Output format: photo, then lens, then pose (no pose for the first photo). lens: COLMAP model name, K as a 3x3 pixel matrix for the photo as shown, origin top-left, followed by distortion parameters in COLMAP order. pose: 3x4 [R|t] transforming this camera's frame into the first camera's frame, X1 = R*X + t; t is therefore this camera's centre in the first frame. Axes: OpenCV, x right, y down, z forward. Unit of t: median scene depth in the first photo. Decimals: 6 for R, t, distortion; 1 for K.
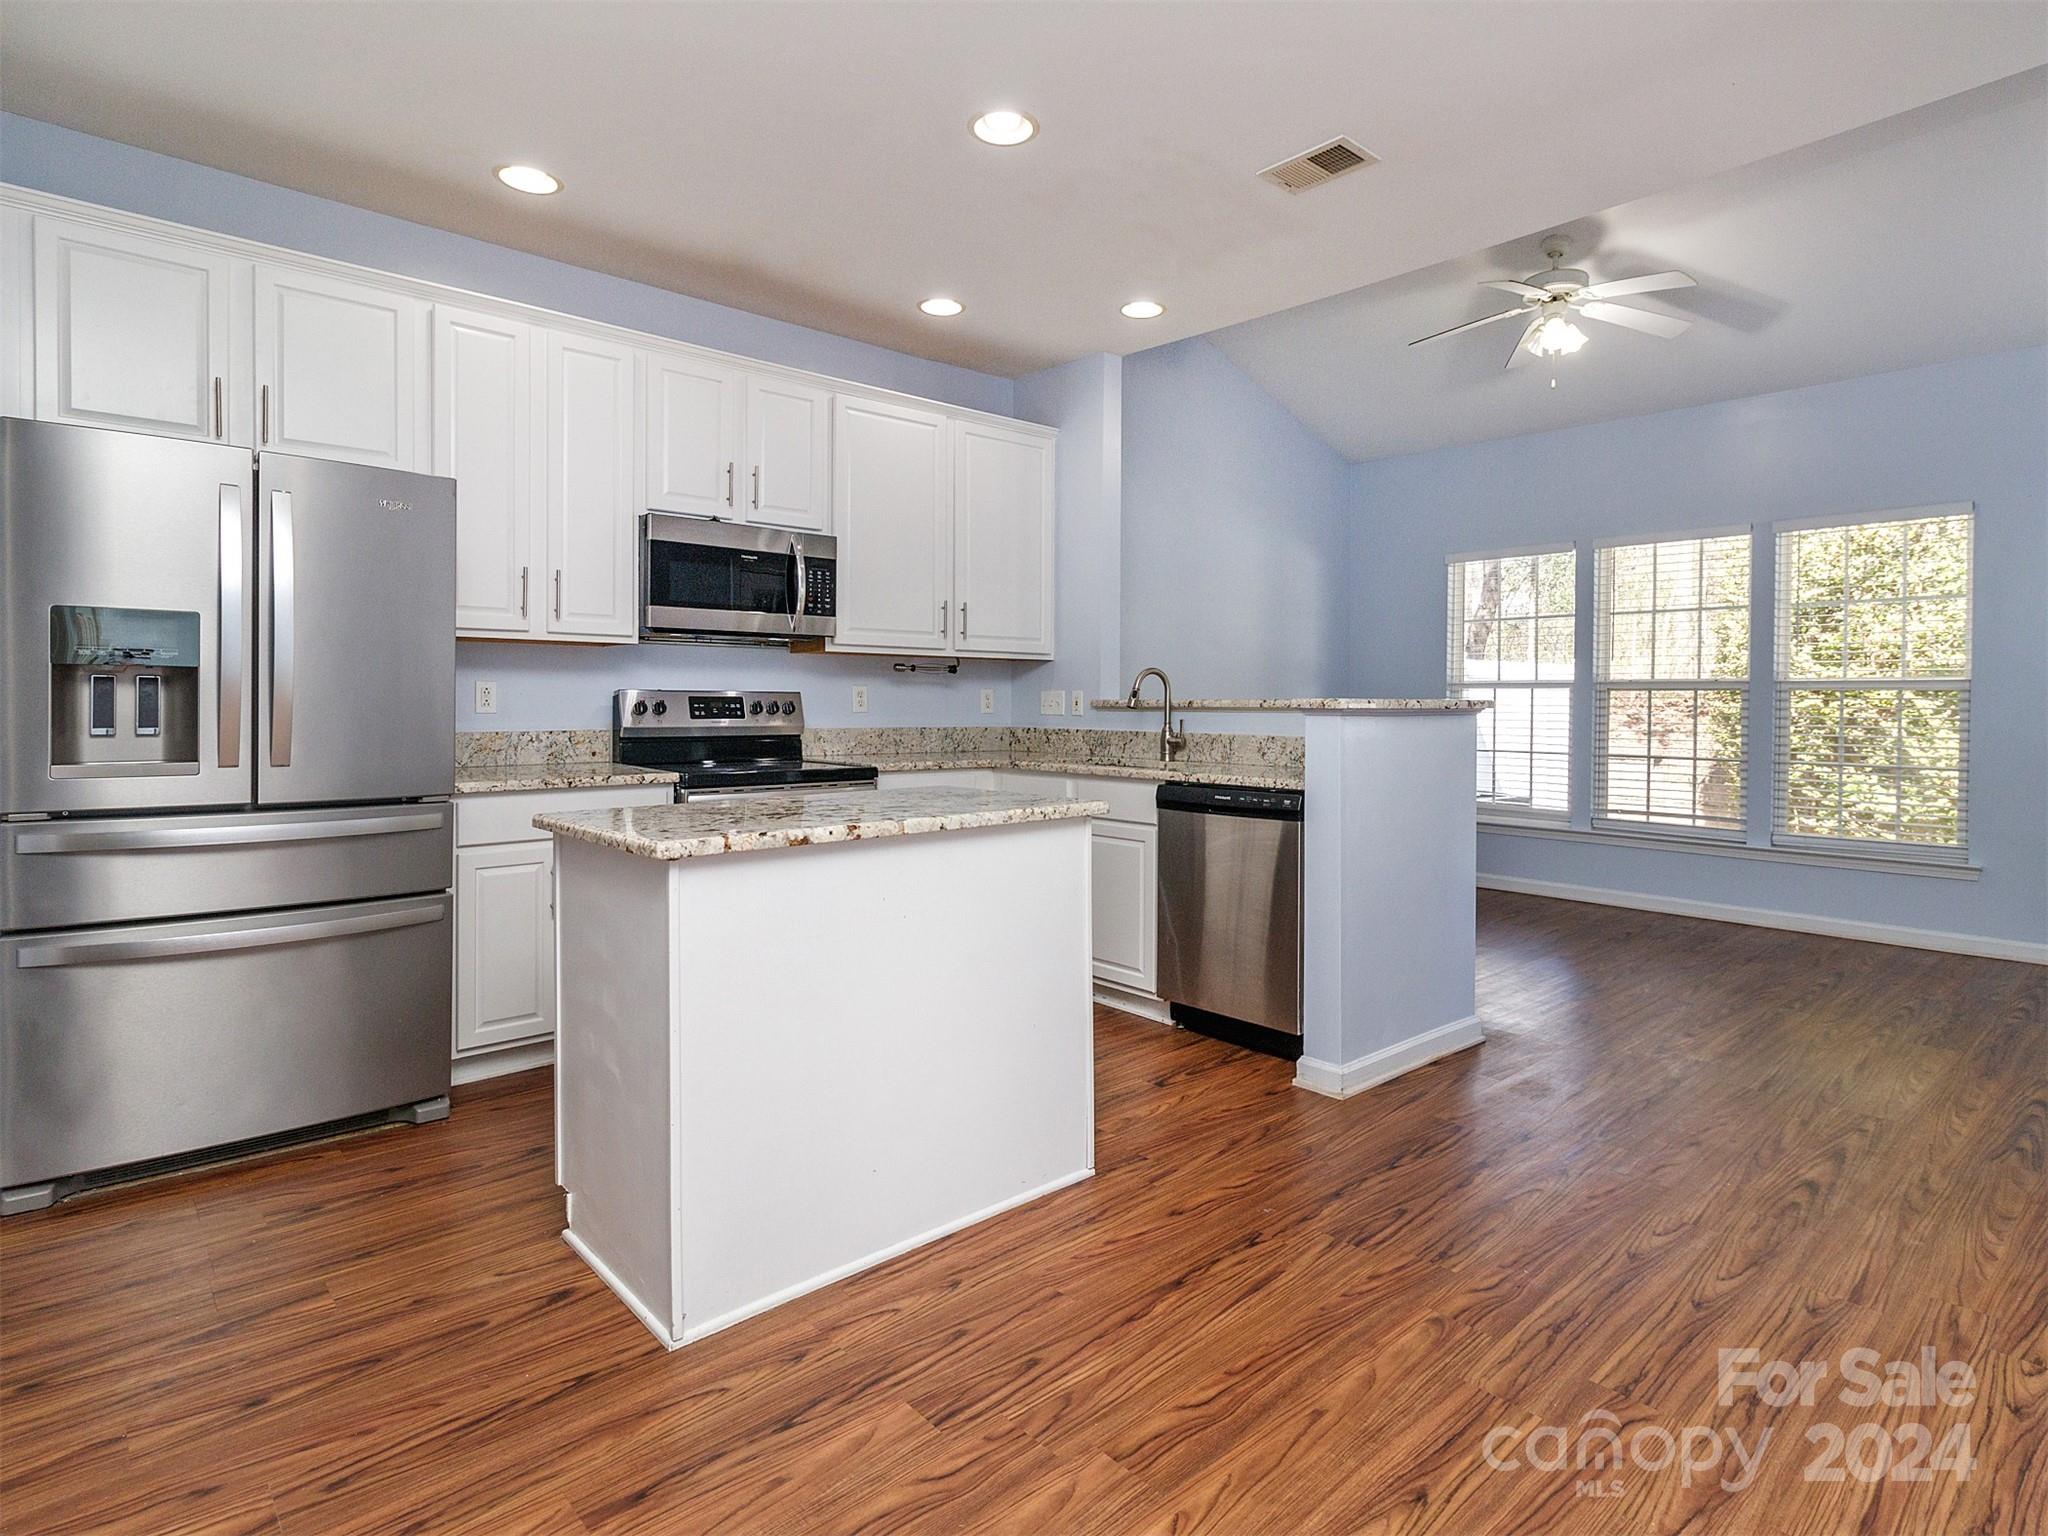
lens RADIAL K [[1079.7, 0, 1035.1], [0, 1079.7, 713.1], [0, 0, 1]] dist [-0.000508, 0.001511]
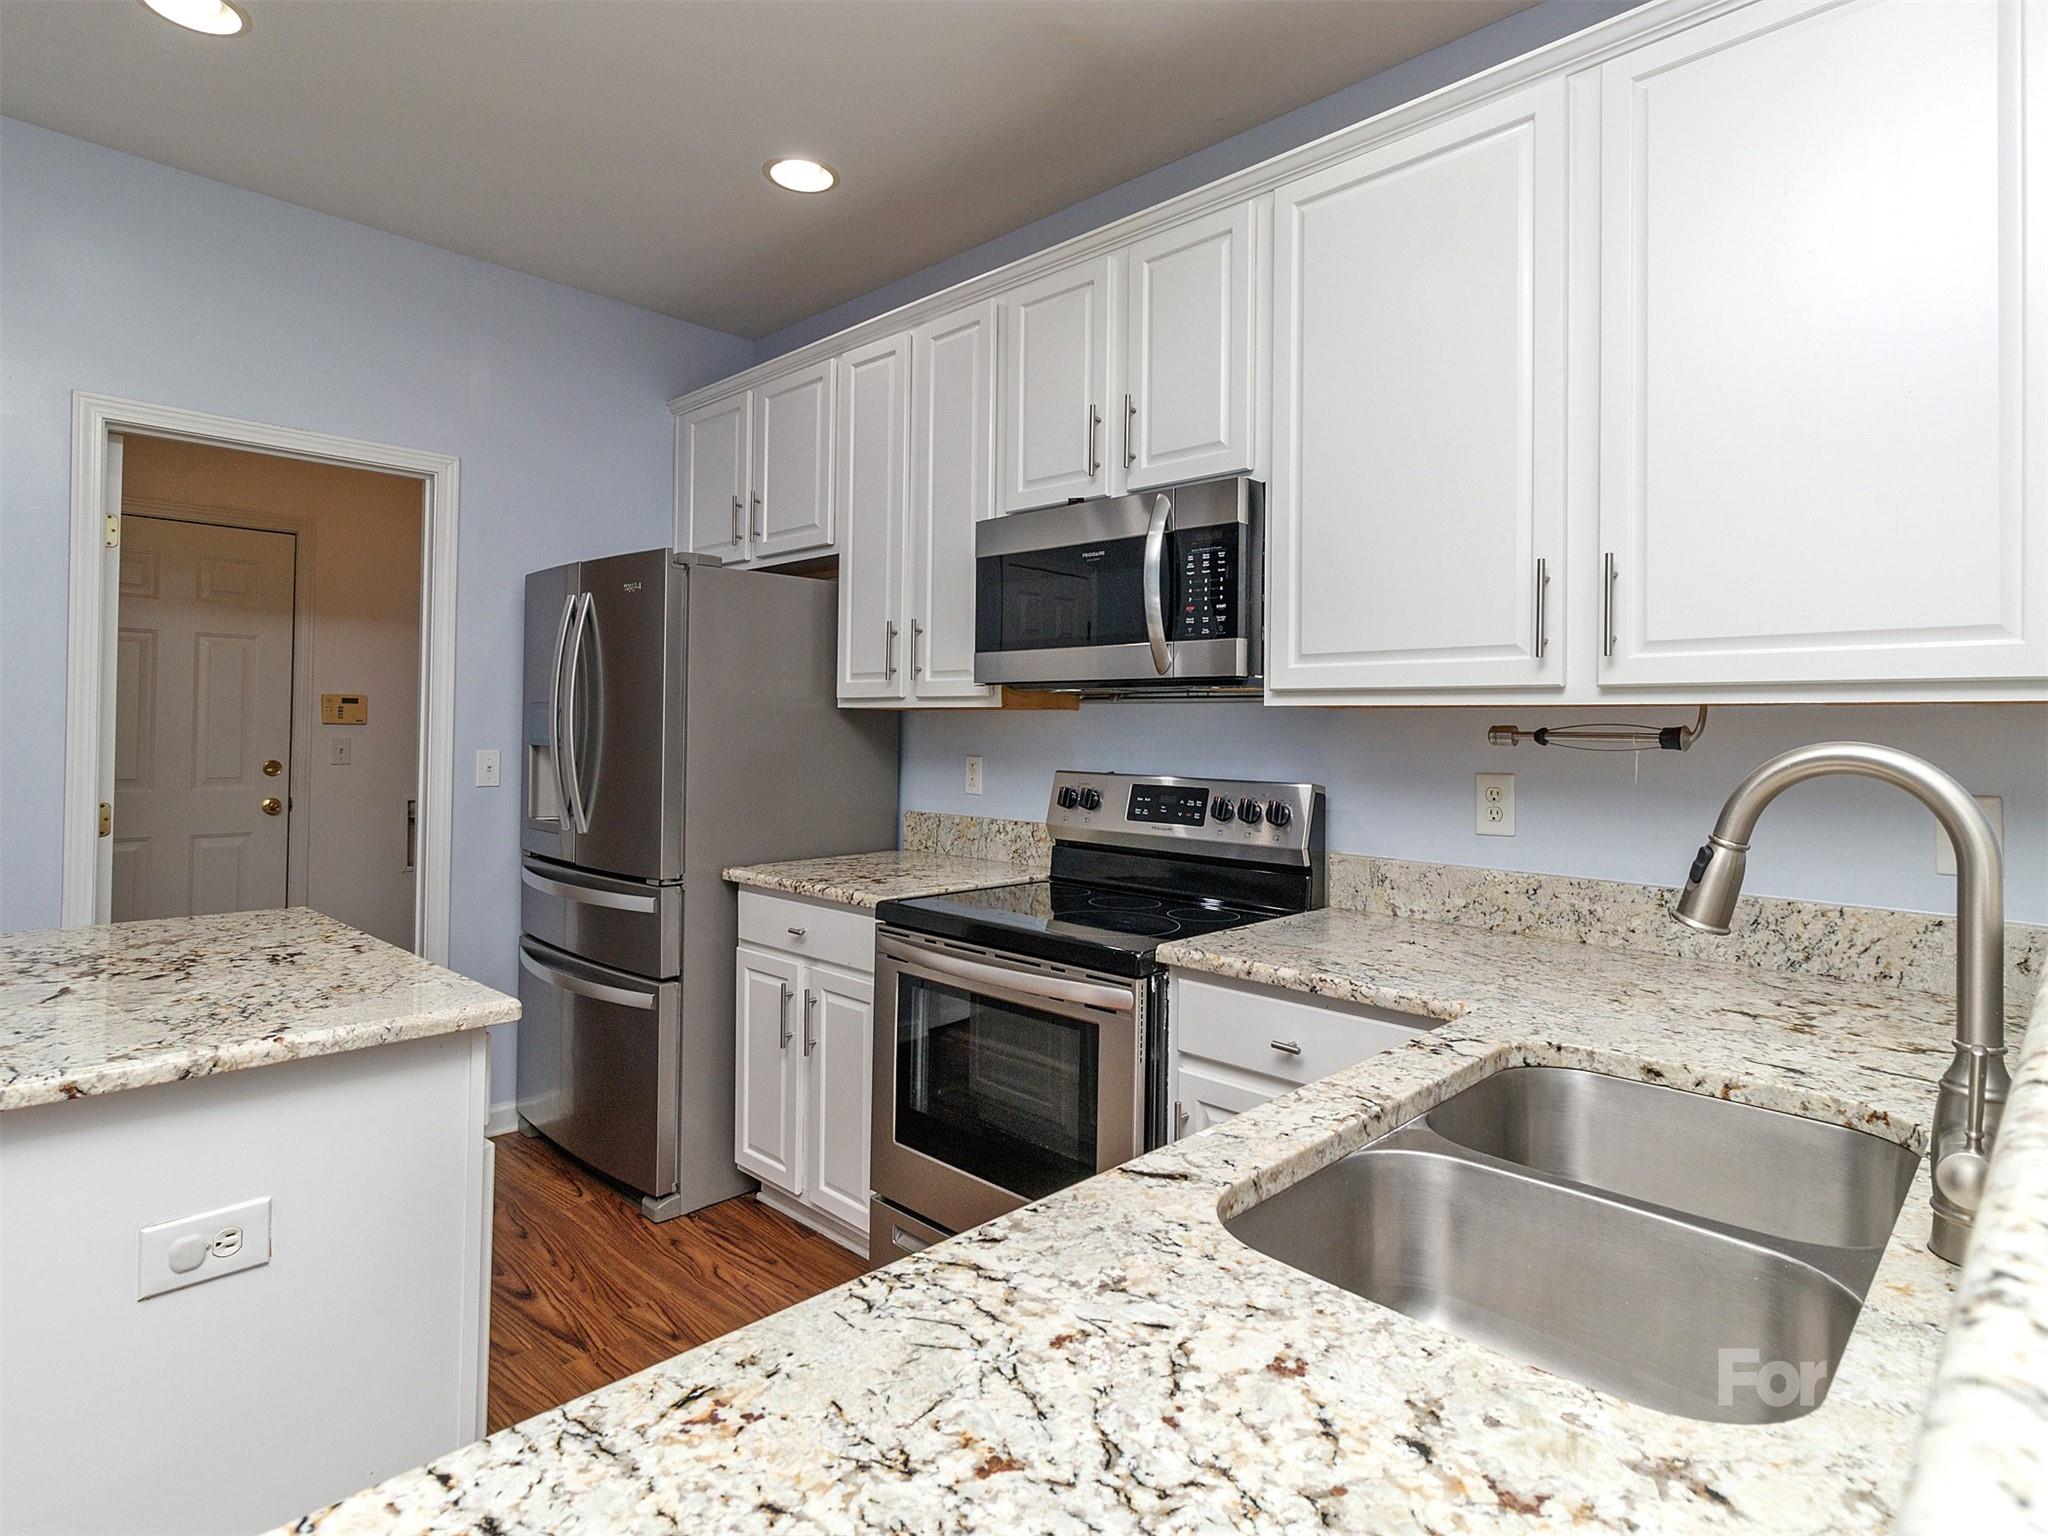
lens RADIAL K [[1079.7, 0, 1029.2], [0, 1079.7, 711.5], [0, 0, 1]] dist [-0.000508, 0.001511]
pose [[0.084162, -0.021609, -0.996218, 0.361552], [-0.024496, 0.999418, -0.023748, -0.048594], [0.996151, 0.026402, 0.083584, 1.031829]]
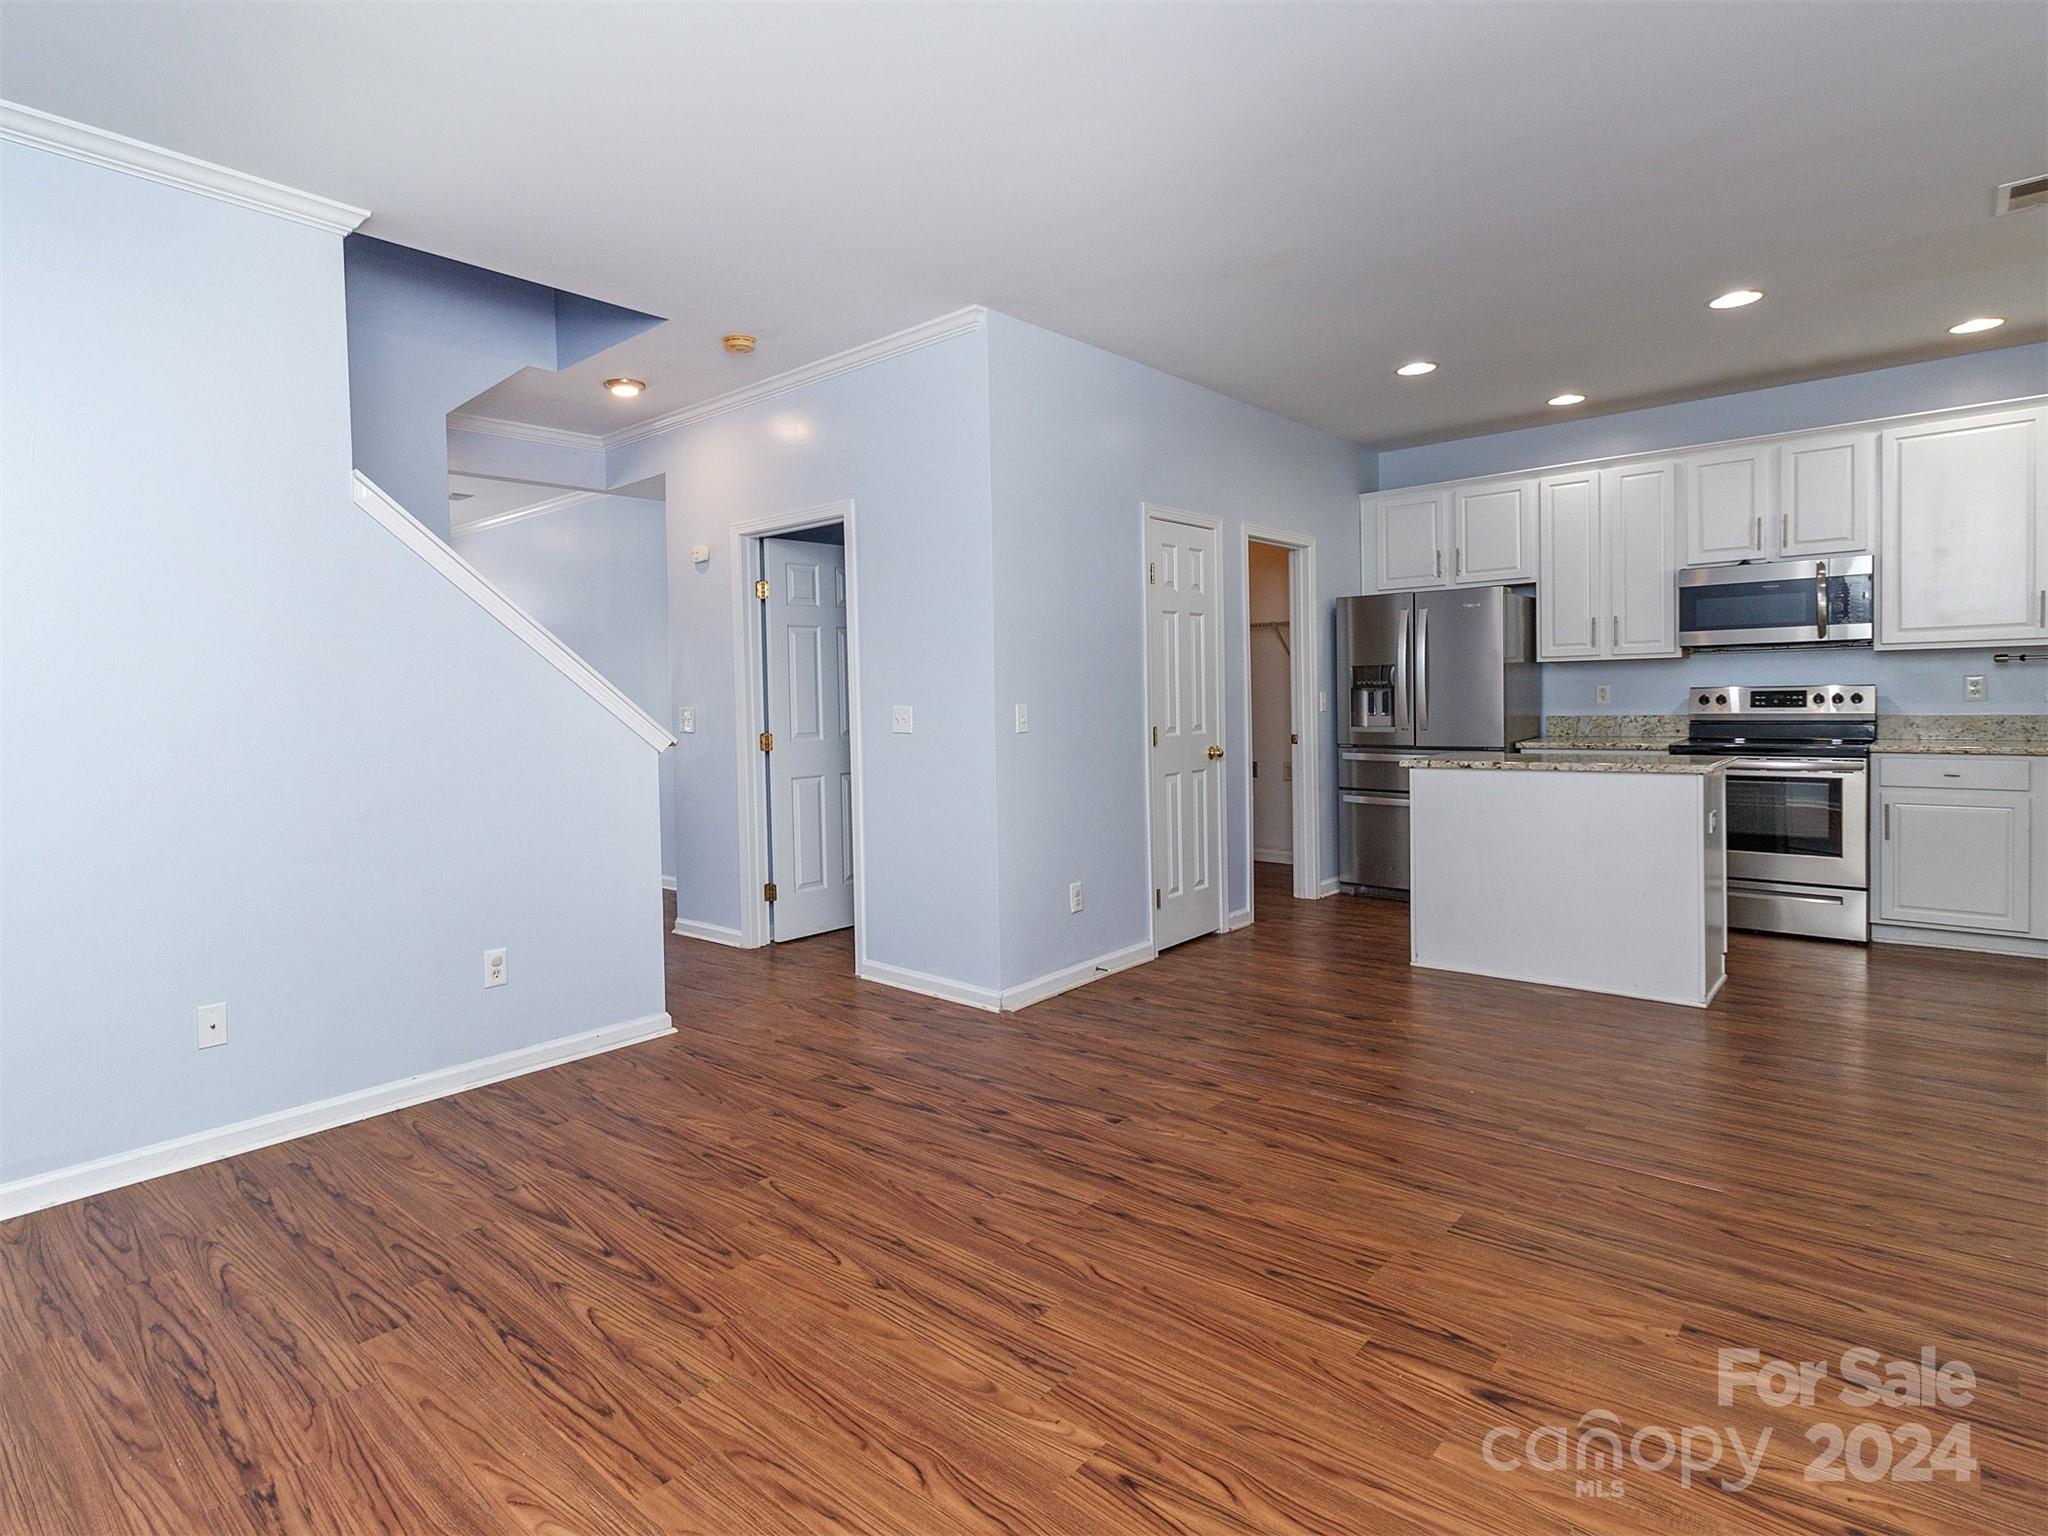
lens RADIAL K [[1079.7, 0, 916.6], [0, 1079.7, 726.3], [0, 0, 1]] dist [-0.000508, 0.001511]
pose [[0.073558, 0.020819, -0.997074, 1.113720], [0.011791, 0.999694, 0.021744, -0.014987], [0.997221, -0.013356, 0.073290, -0.169047]]
